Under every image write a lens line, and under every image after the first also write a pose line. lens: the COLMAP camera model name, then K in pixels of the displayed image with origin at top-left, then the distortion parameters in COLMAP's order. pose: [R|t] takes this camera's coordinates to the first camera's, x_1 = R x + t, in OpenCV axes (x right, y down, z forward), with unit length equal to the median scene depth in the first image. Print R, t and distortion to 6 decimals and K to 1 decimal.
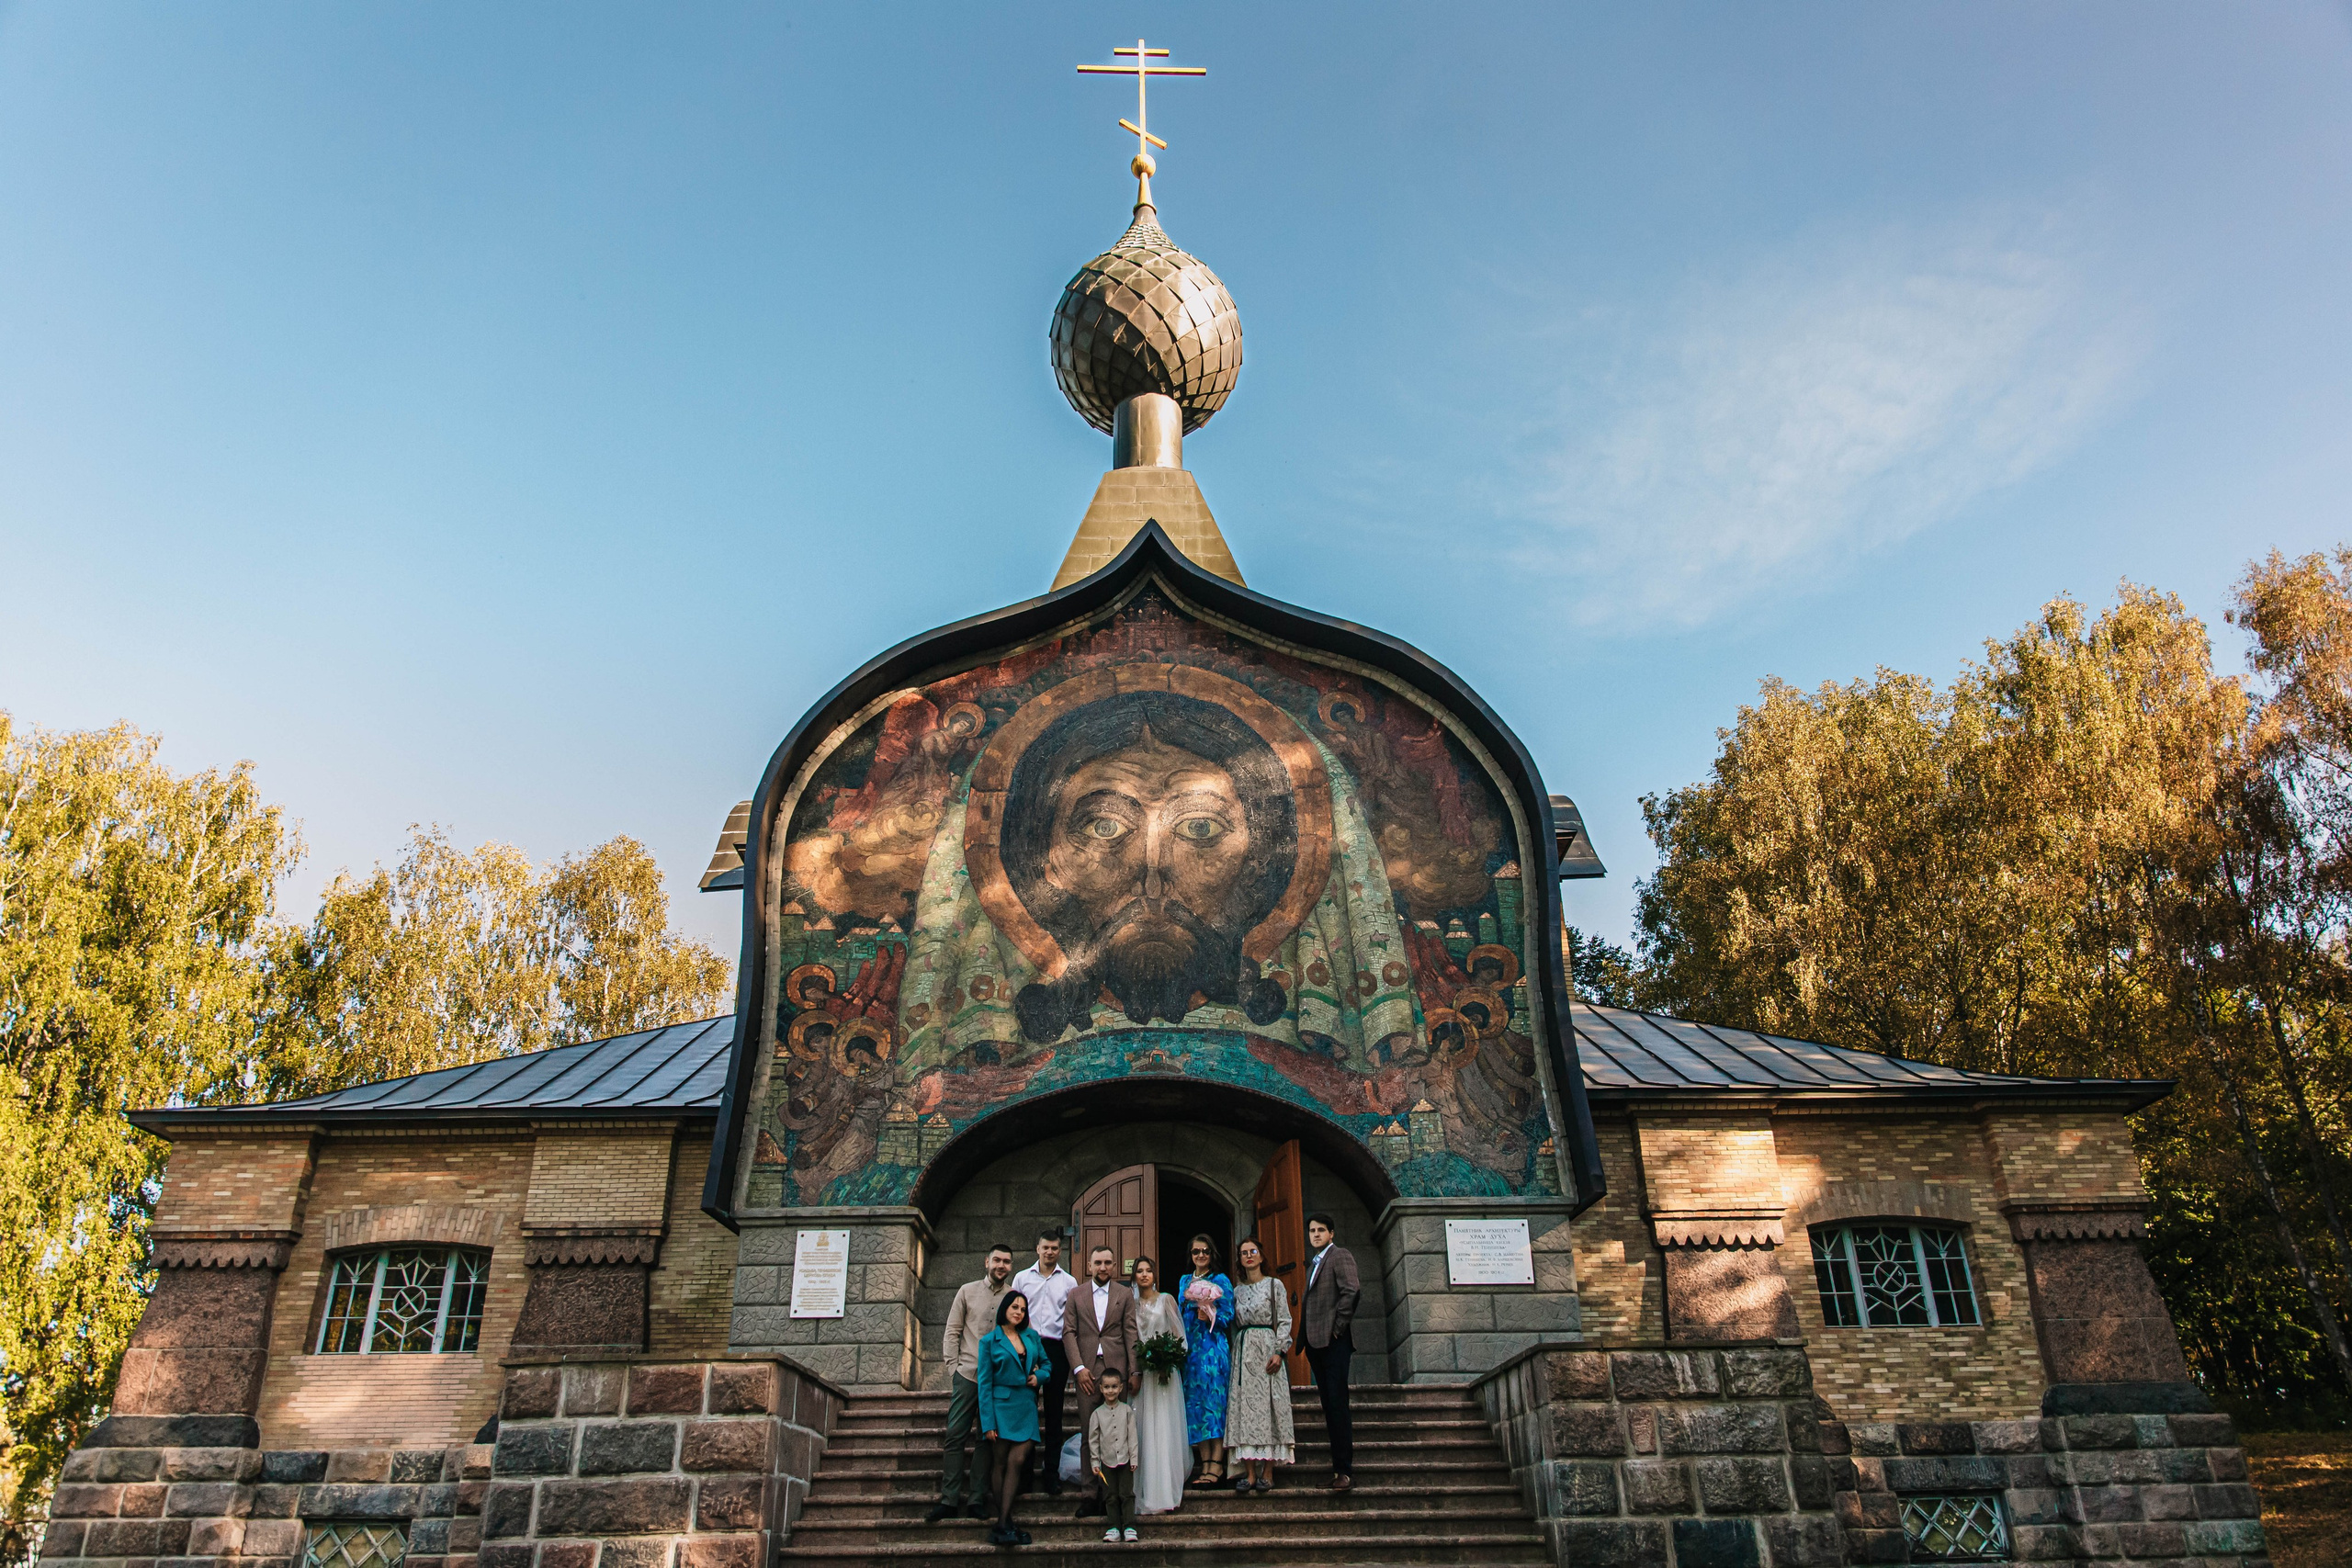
lens RADIAL K [[1574.3, 0, 1173.6], [0, 1574.3, 789.4], [0, 0, 1]] dist [0.002715, -0.006132]
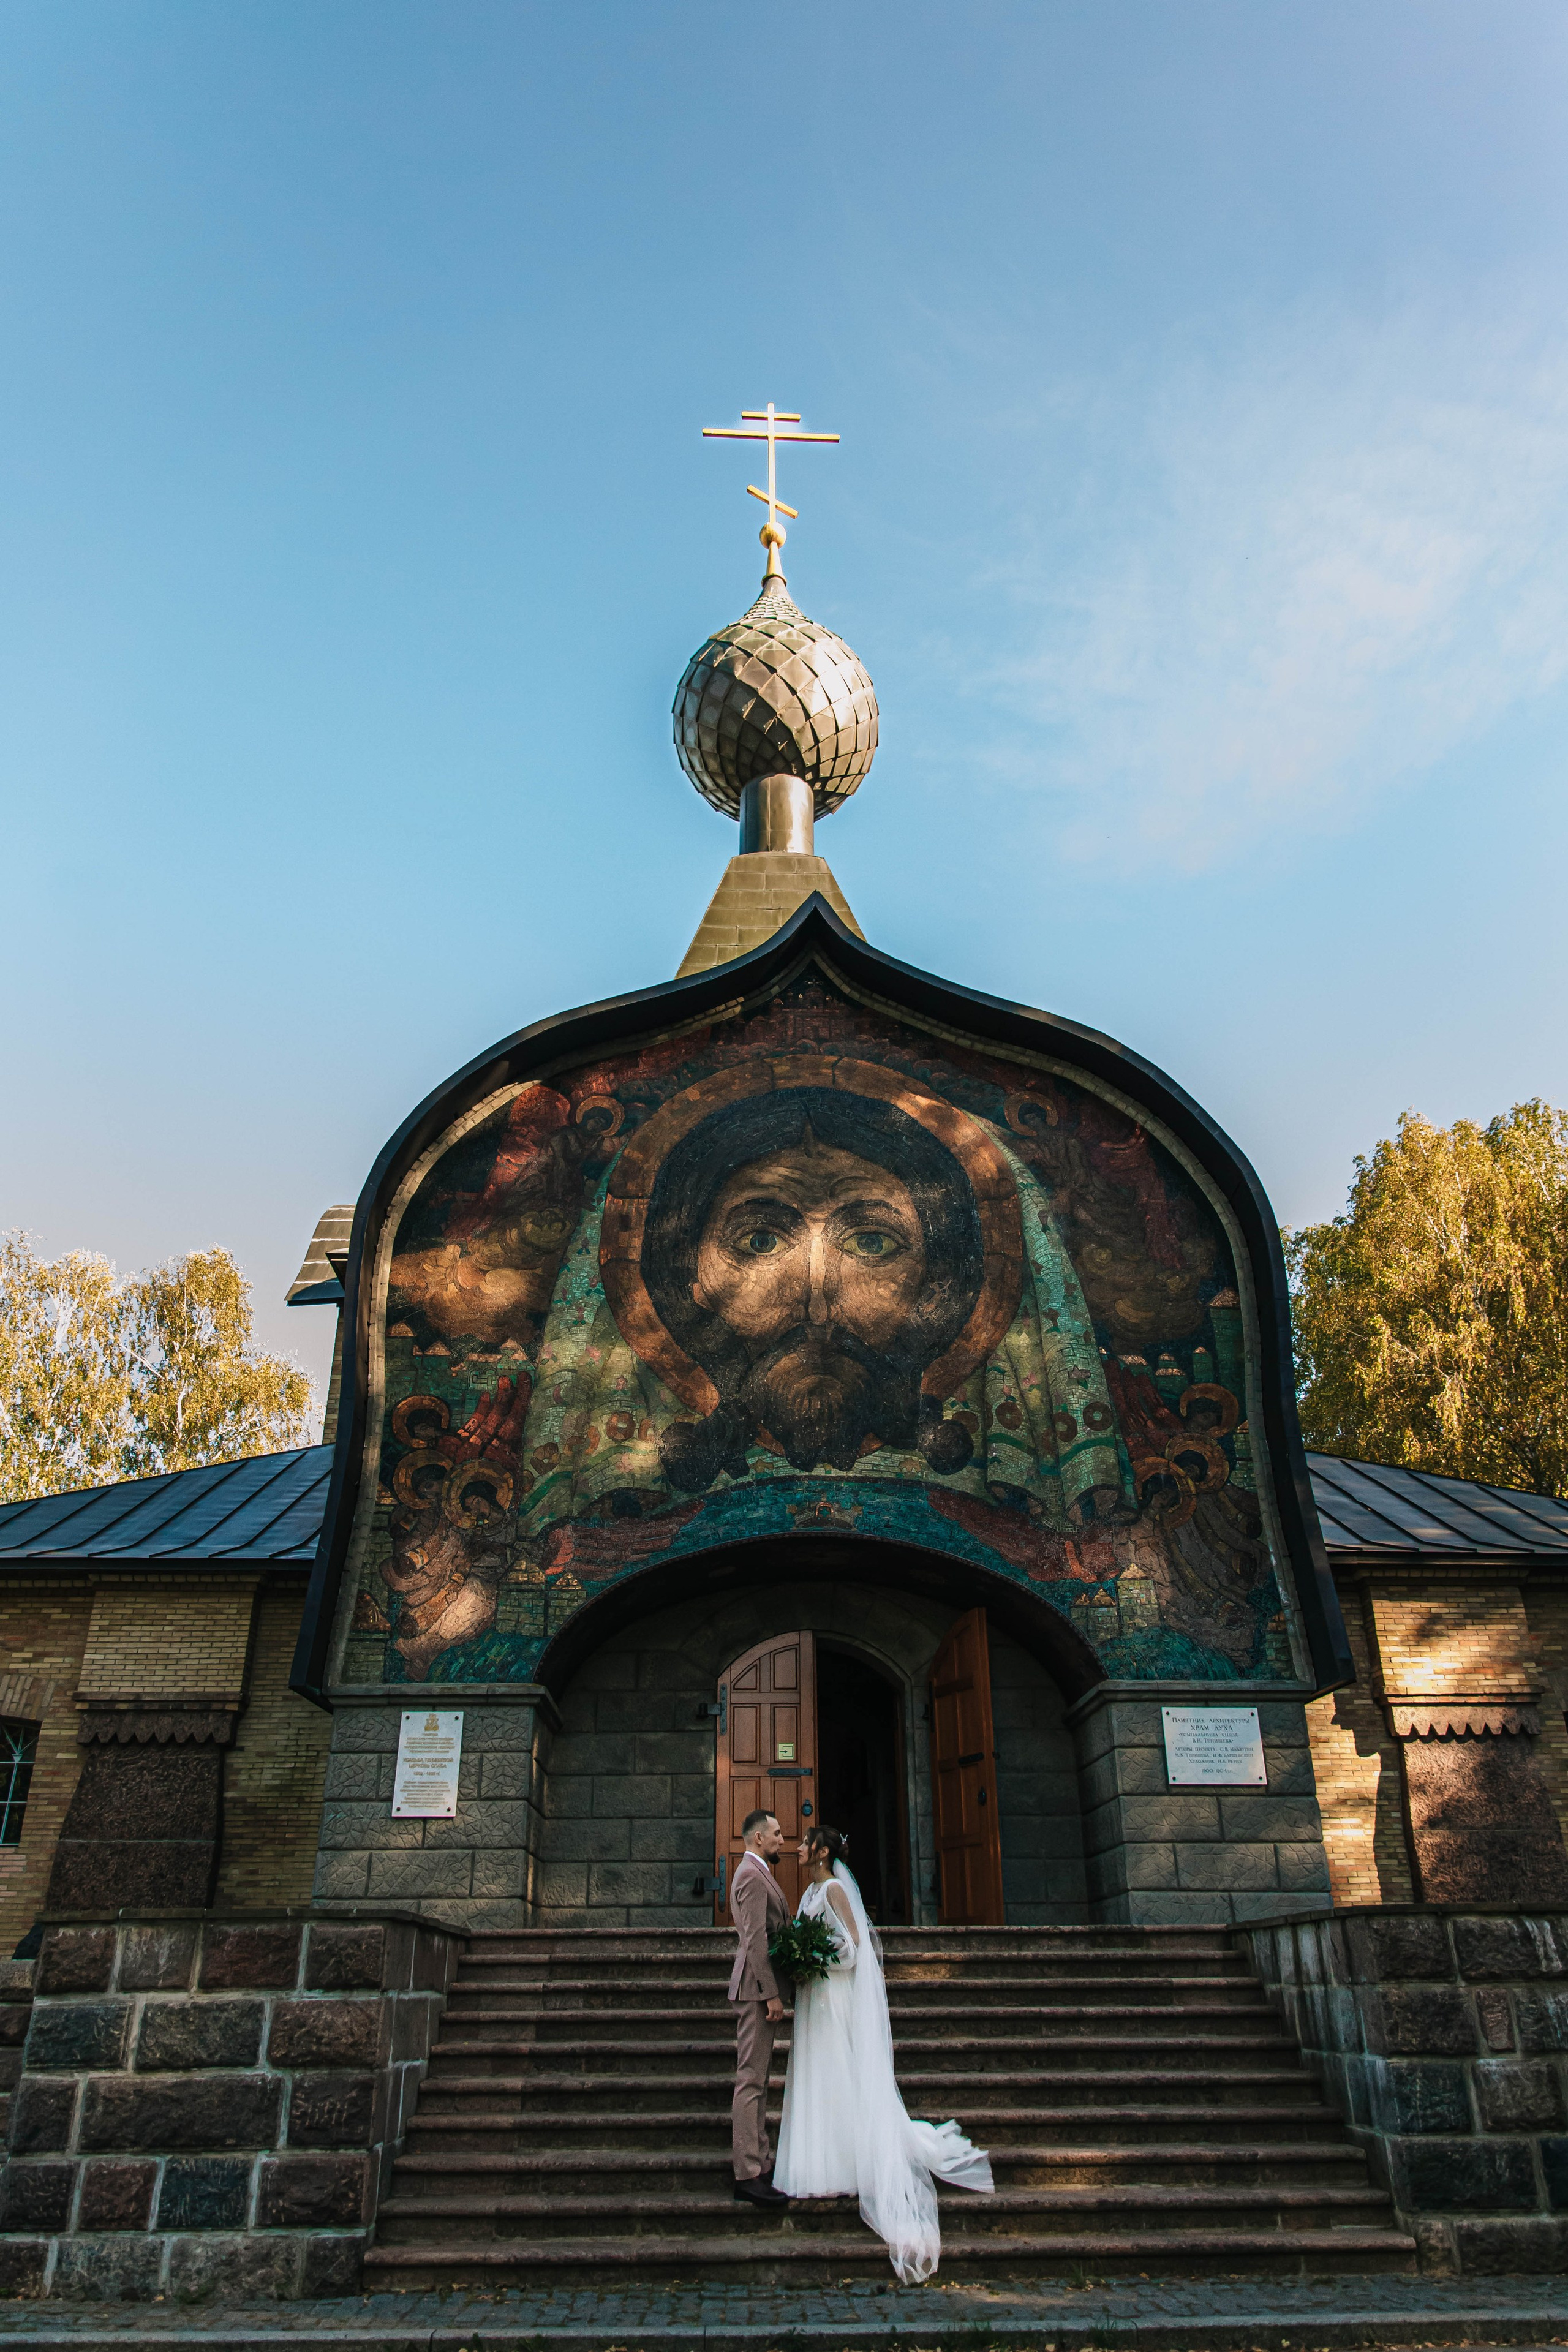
lens RADIAL K [[1597.2, 0, 786.2], [0, 1597.2, 1184.5], [0, 0, 1]] dist [0.003356, -0.012451]
pose [[0.999720, 0.016954, 0.016482, -0.048353], [-0.016765, 0.999793, -0.011560, 0.002794], [-0.016675, 0.011281, 0.999797, 0.126691]]
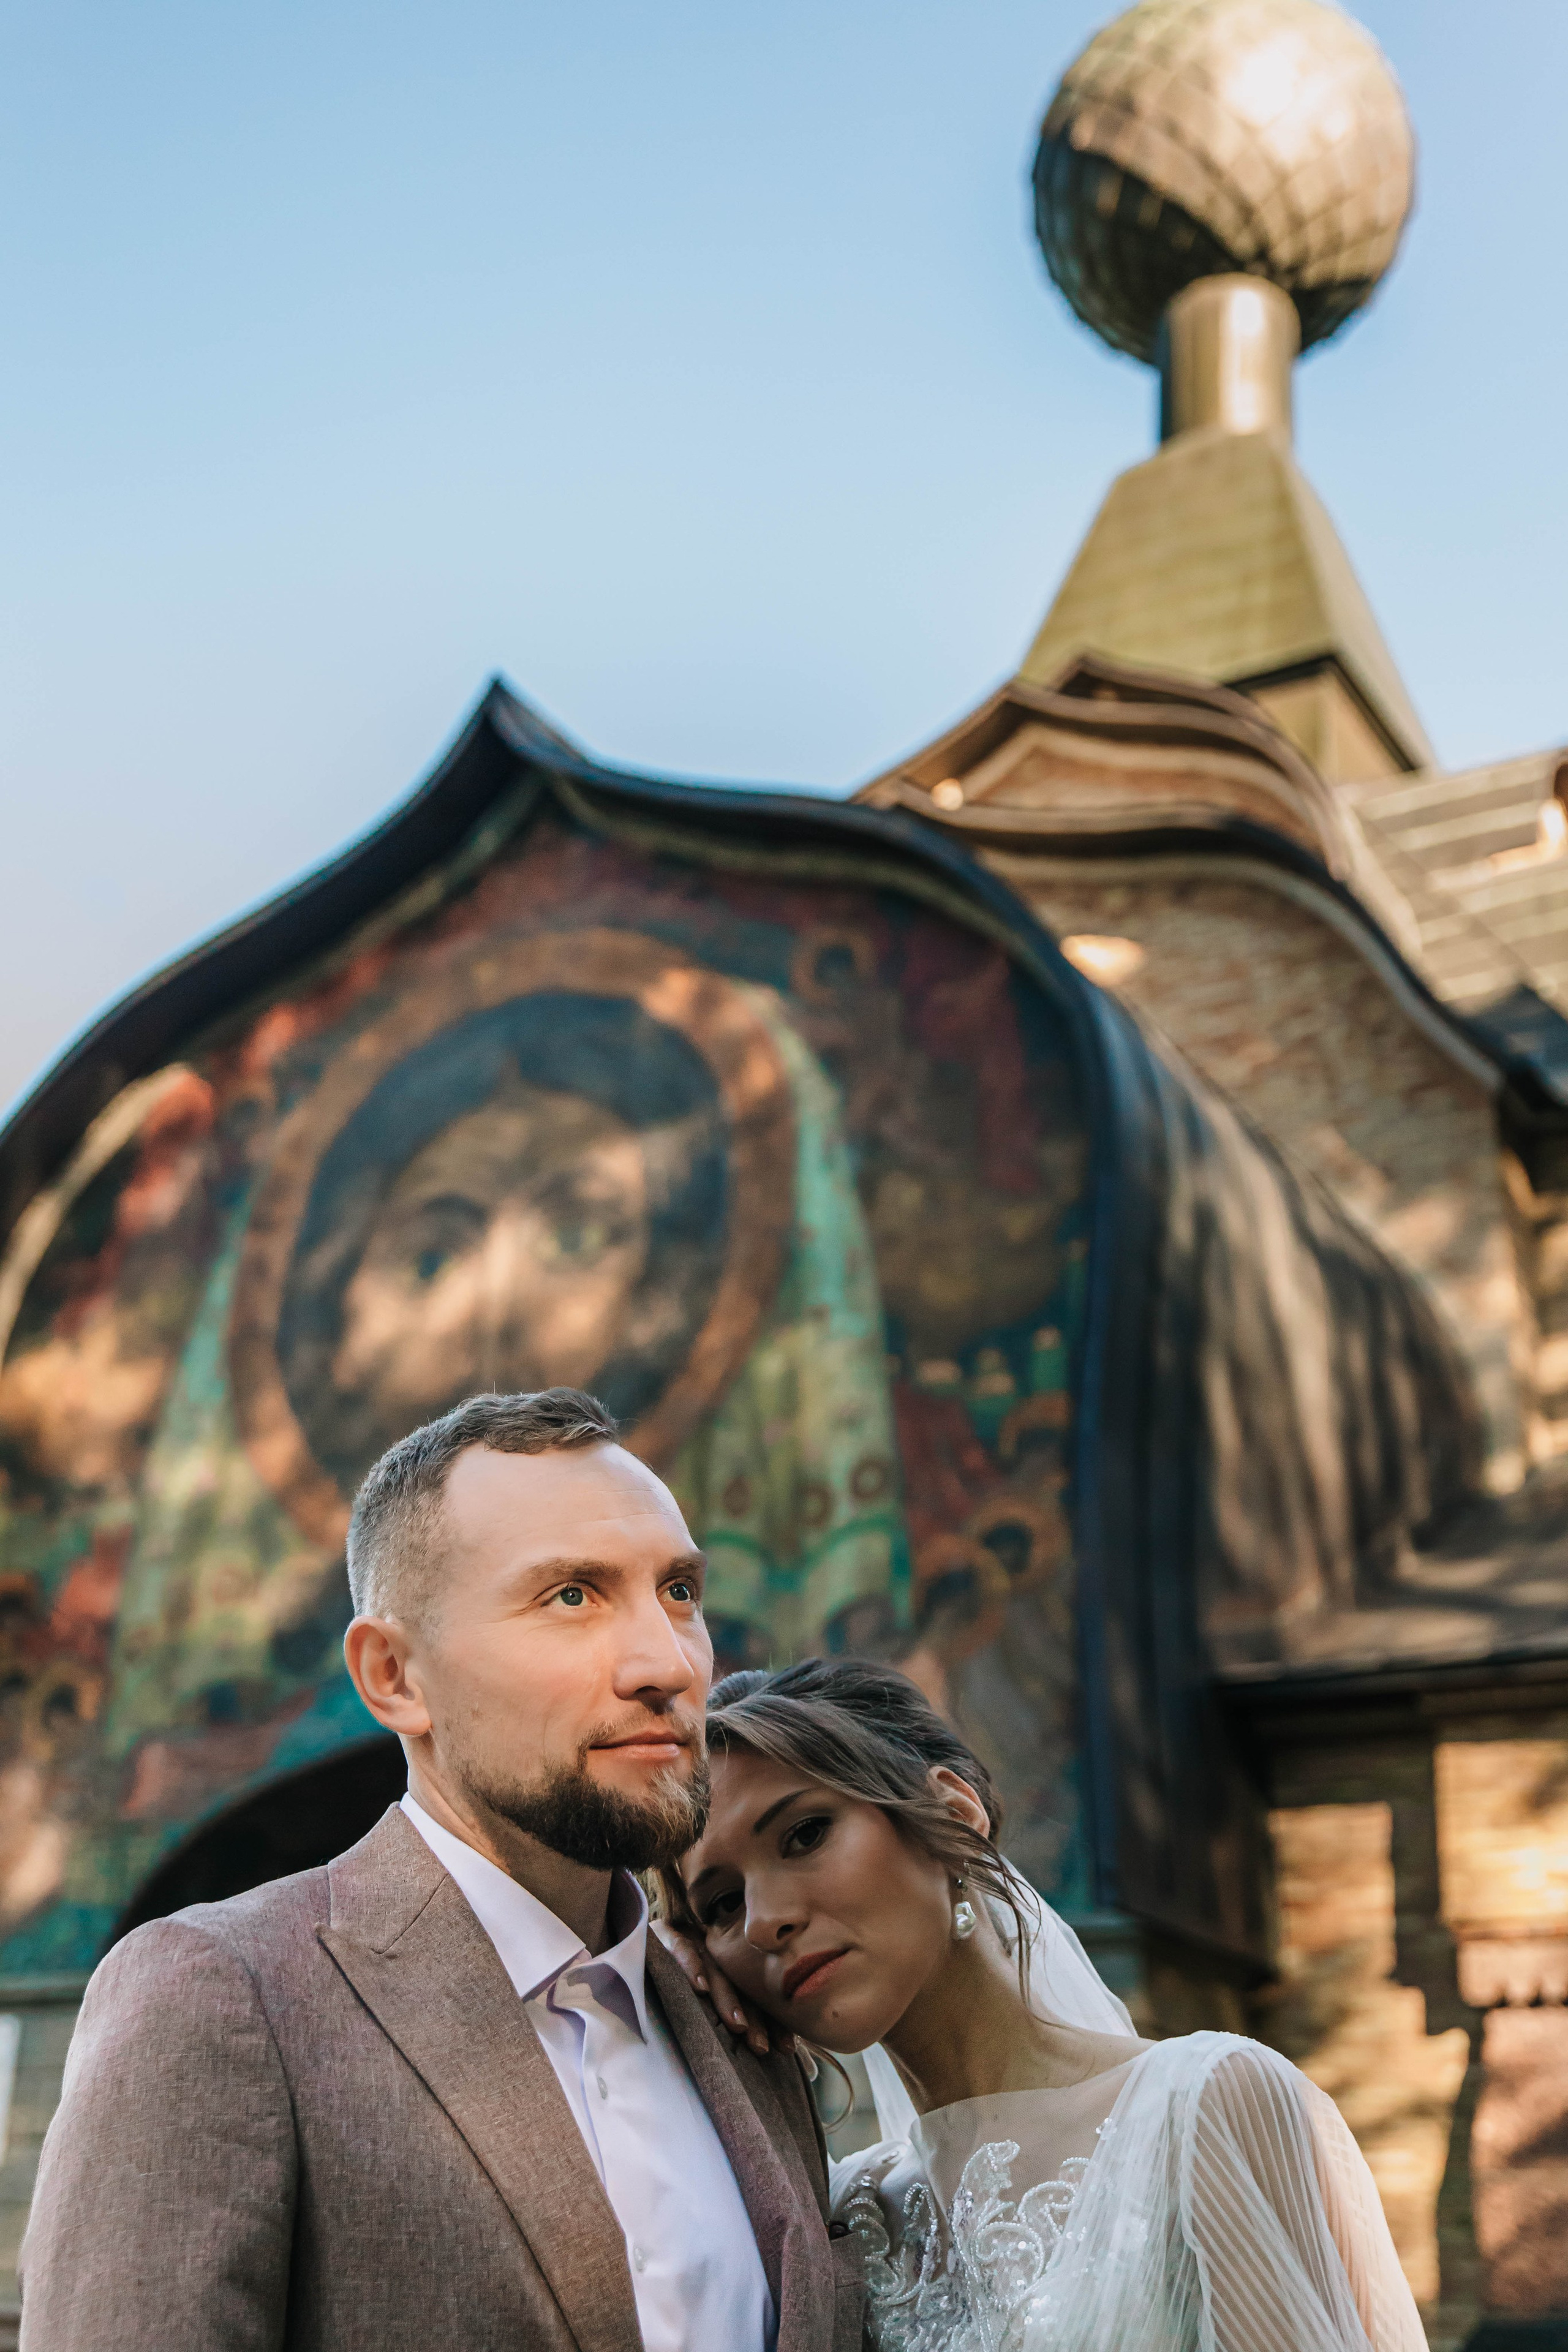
lens RADIAL K [[3026.1, 0, 784.0], [0, 3026.1, 1176.0], [0, 0, 1]] dist [-0.017127, 0.003772]
pose [[0.858853, -0.159244, -0.486839, 0.617285], [0.176179, 0.984295, -0.011157, 0.028639], [0.480970, -0.076189, 0.873421, 0.157356]]
